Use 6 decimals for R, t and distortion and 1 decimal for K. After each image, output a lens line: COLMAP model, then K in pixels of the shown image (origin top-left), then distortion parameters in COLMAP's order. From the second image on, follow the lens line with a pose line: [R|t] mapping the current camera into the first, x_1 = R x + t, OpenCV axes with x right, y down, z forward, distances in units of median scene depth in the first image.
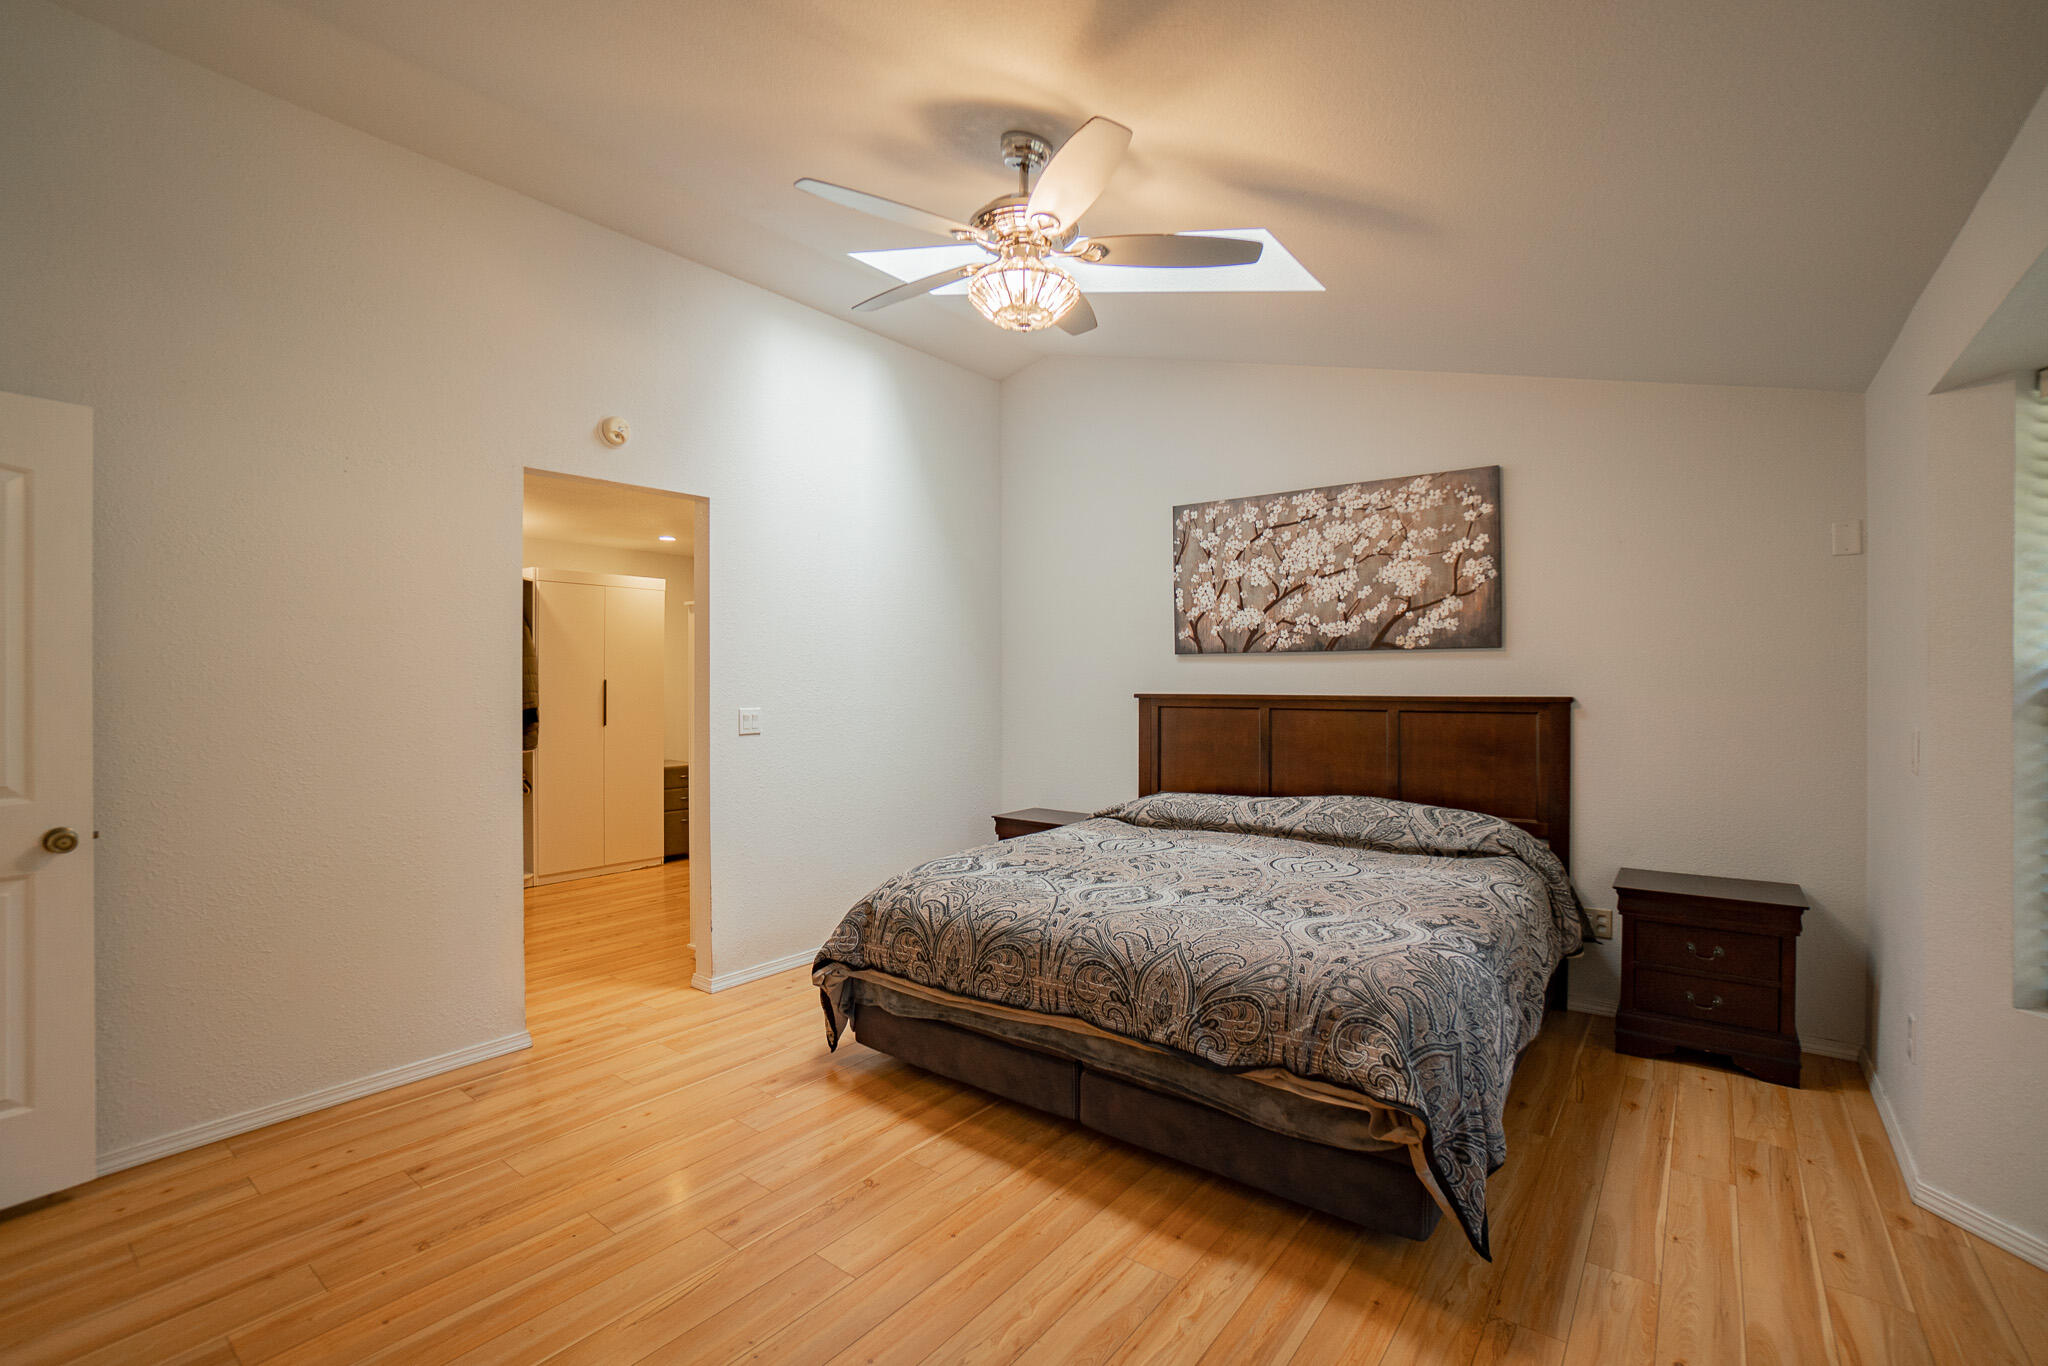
lens RADIAL K [[911.9, 0, 1025.4], [0, 911.9, 683.0], [0, 0, 1]] dist [-0.037853, 0.000482]
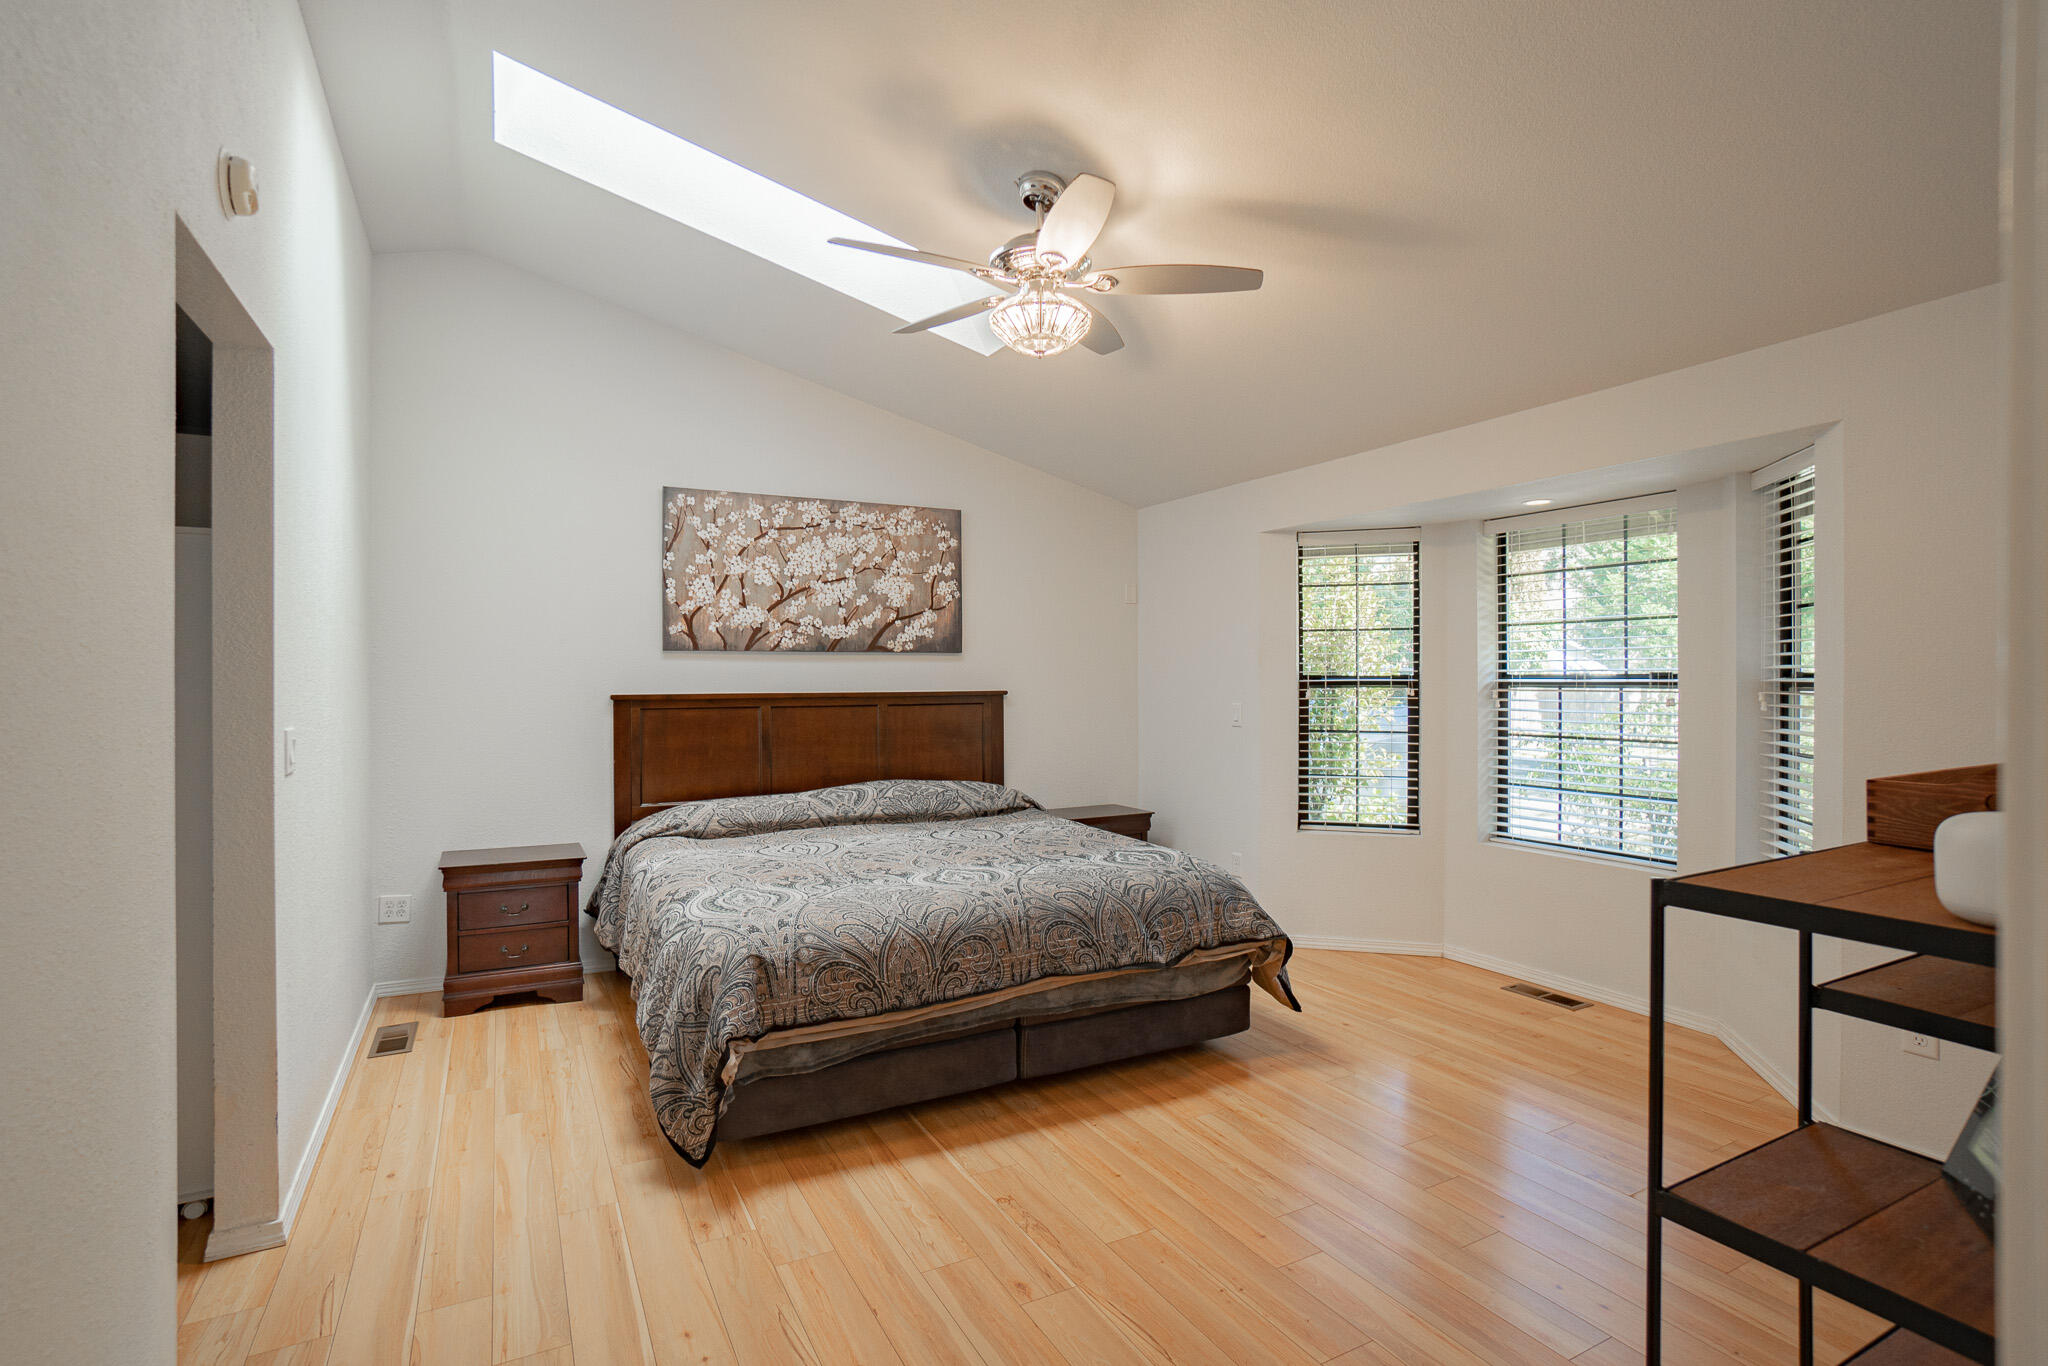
lens RADIAL K [[974.0, 0, 1022.2], [0, 974.0, 680.8], [0, 0, 1]] dist [-0.032311, 0.000237]
pose [[0.416229, -0.003121, 0.909255, -0.649250], [0.006509, 0.999979, 0.000453, 0.000362], [-0.909237, 0.005730, 0.416240, 0.323000]]
